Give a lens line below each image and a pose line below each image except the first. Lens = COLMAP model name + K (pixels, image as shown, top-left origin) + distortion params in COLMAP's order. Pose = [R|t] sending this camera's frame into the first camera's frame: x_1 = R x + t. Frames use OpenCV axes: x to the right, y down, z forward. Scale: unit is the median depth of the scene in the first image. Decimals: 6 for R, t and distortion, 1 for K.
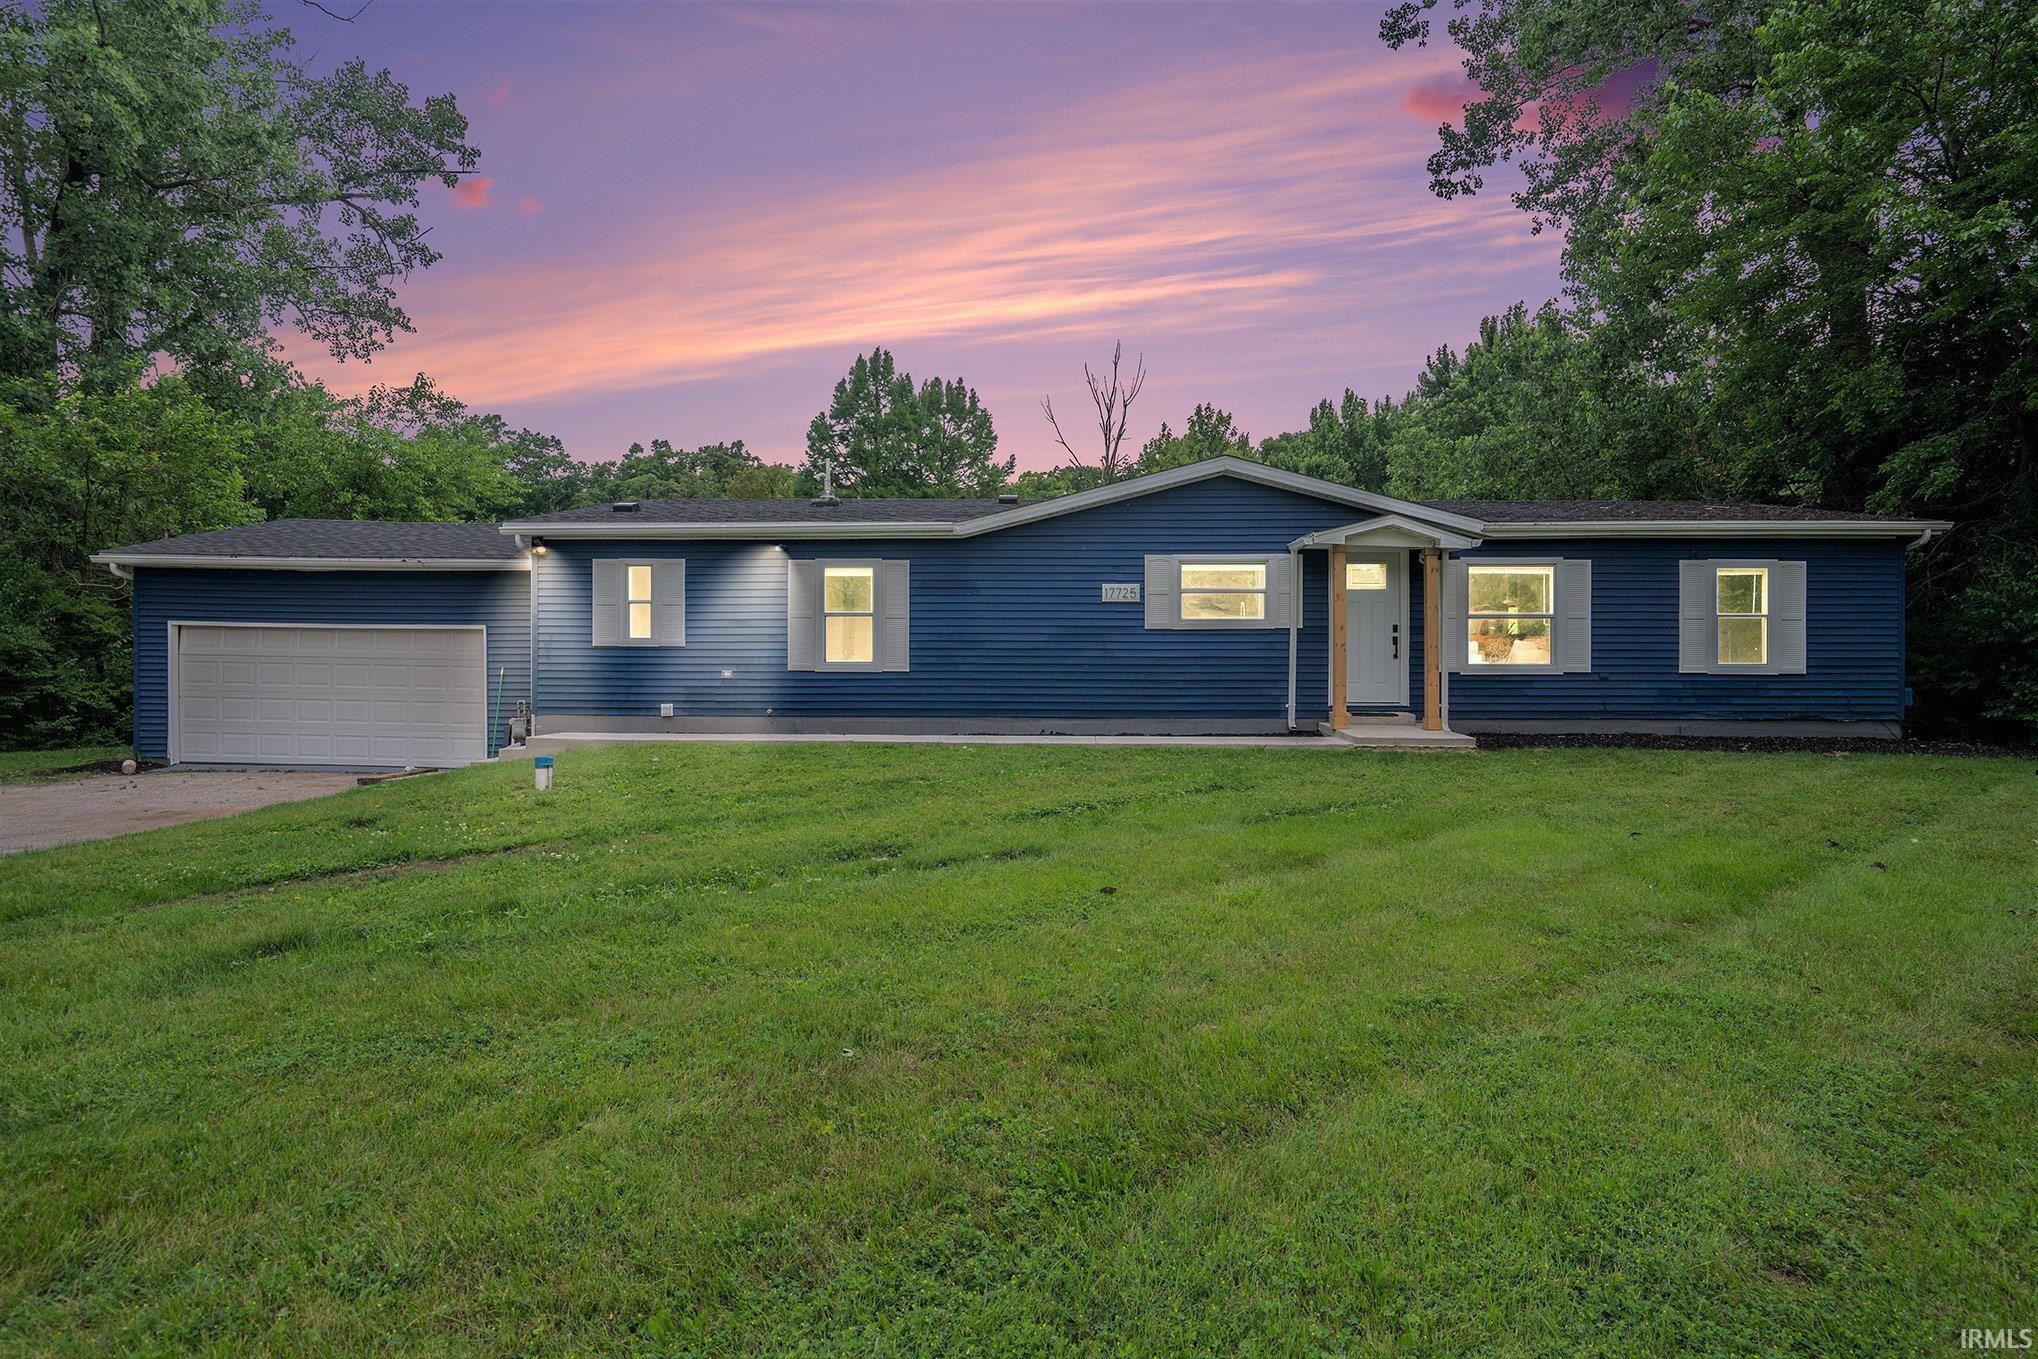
lens RADIAL K [[1187.4, 0, 1020.5], [0, 1187.4, 677.5], [0, 0, 1]] dist [0.001511, 0.000025]
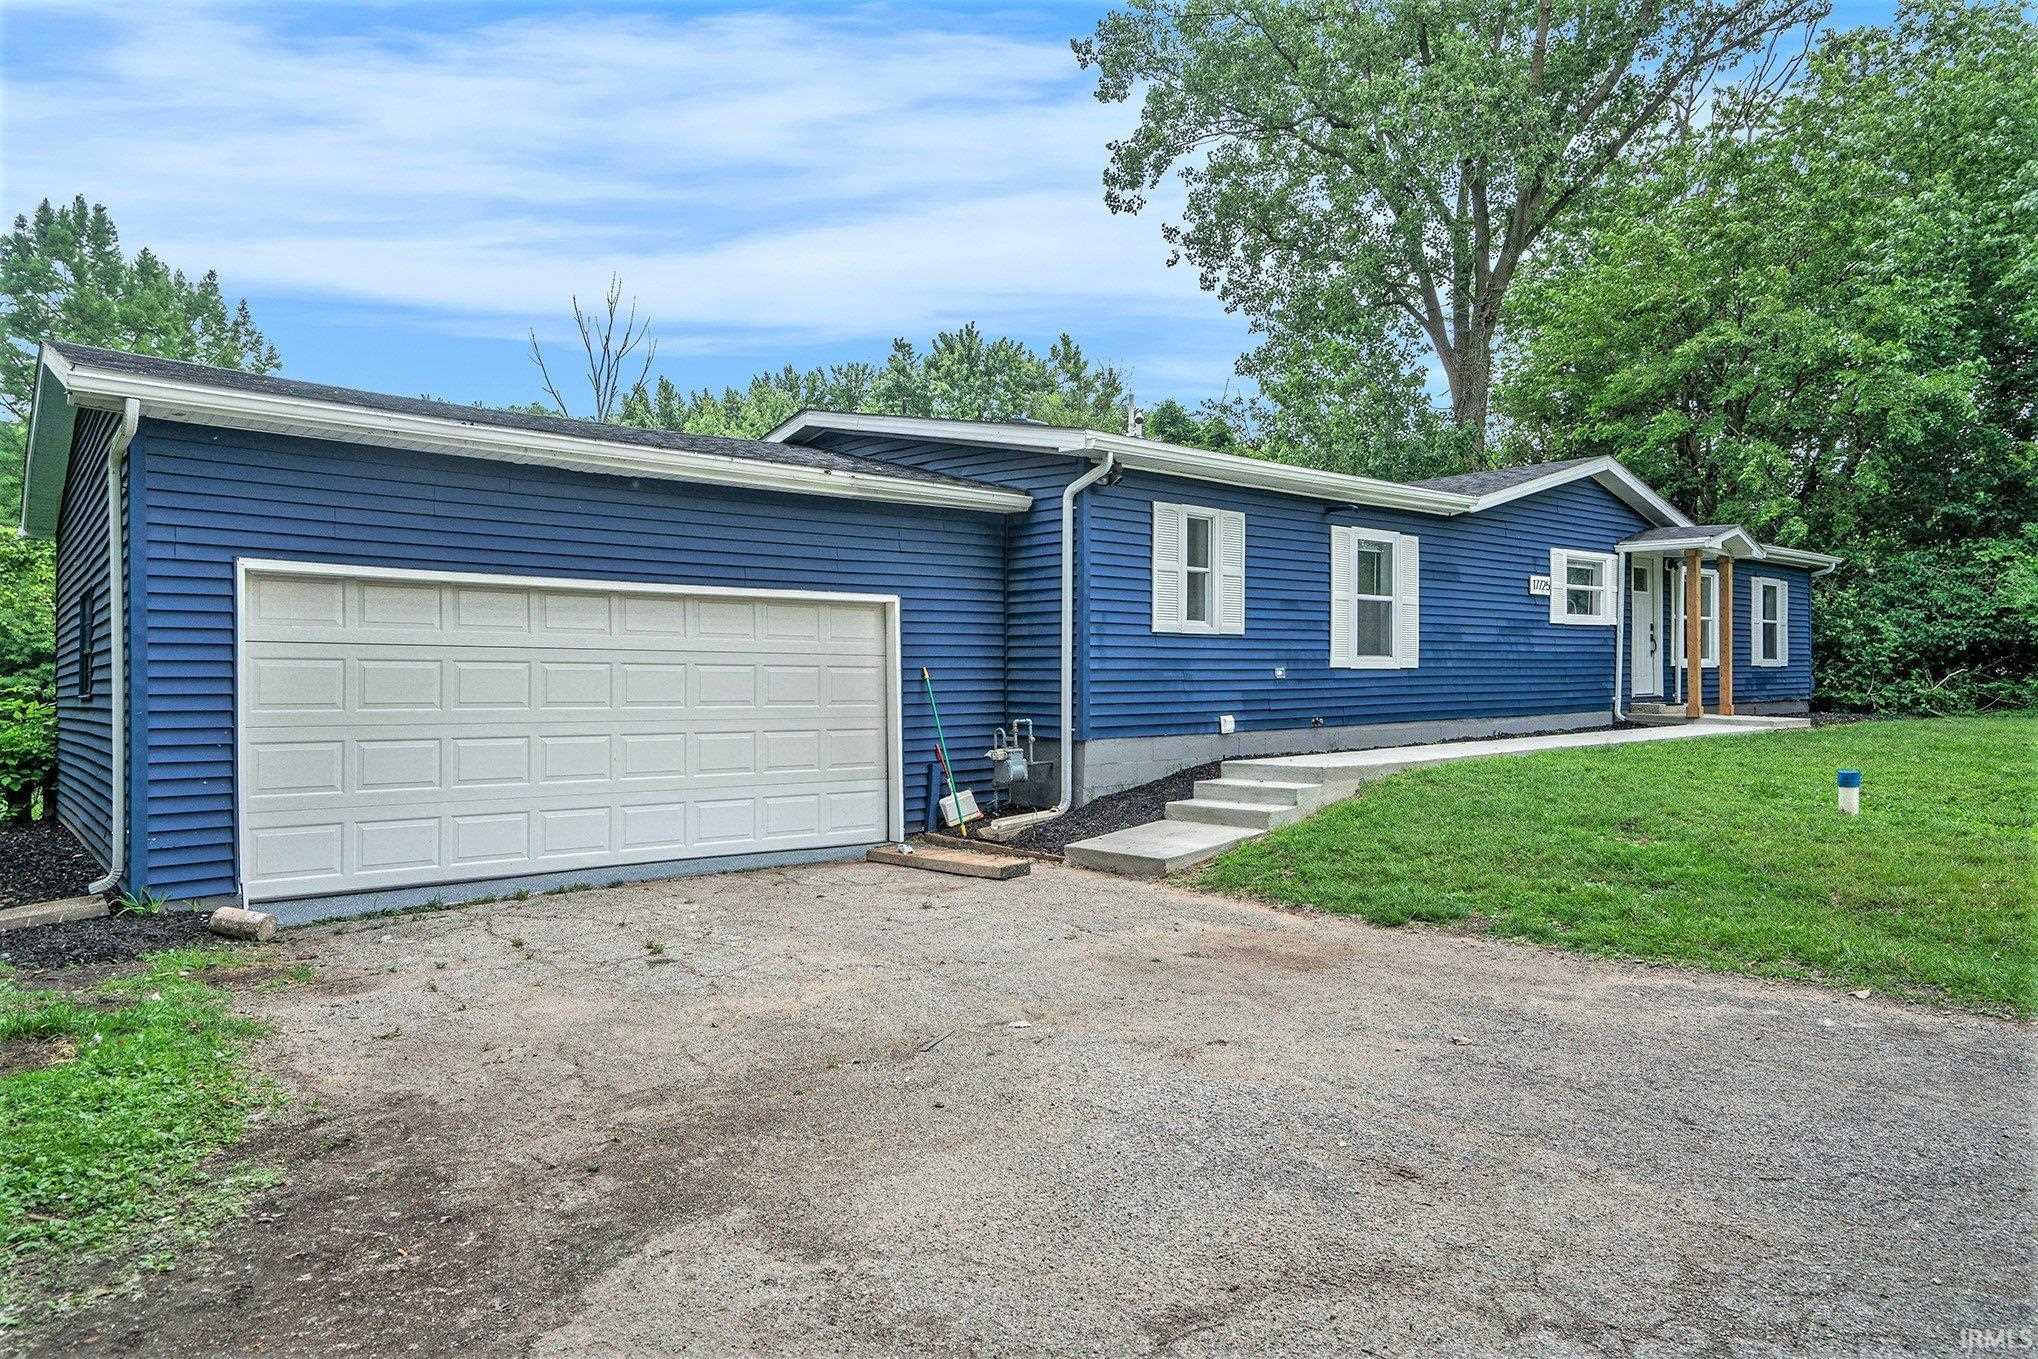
lens RADIAL K [[1234.1, 0, 1018.4], [0, 1234.1, 669.3], [0, 0, 1]] dist [-0.012616, -0.001066]
pose [[0.738321, -0.005367, 0.674428, -0.806759], [0.008798, 0.999960, -0.001674, -0.004951], [-0.674392, 0.007169, 0.738339, 0.492619]]
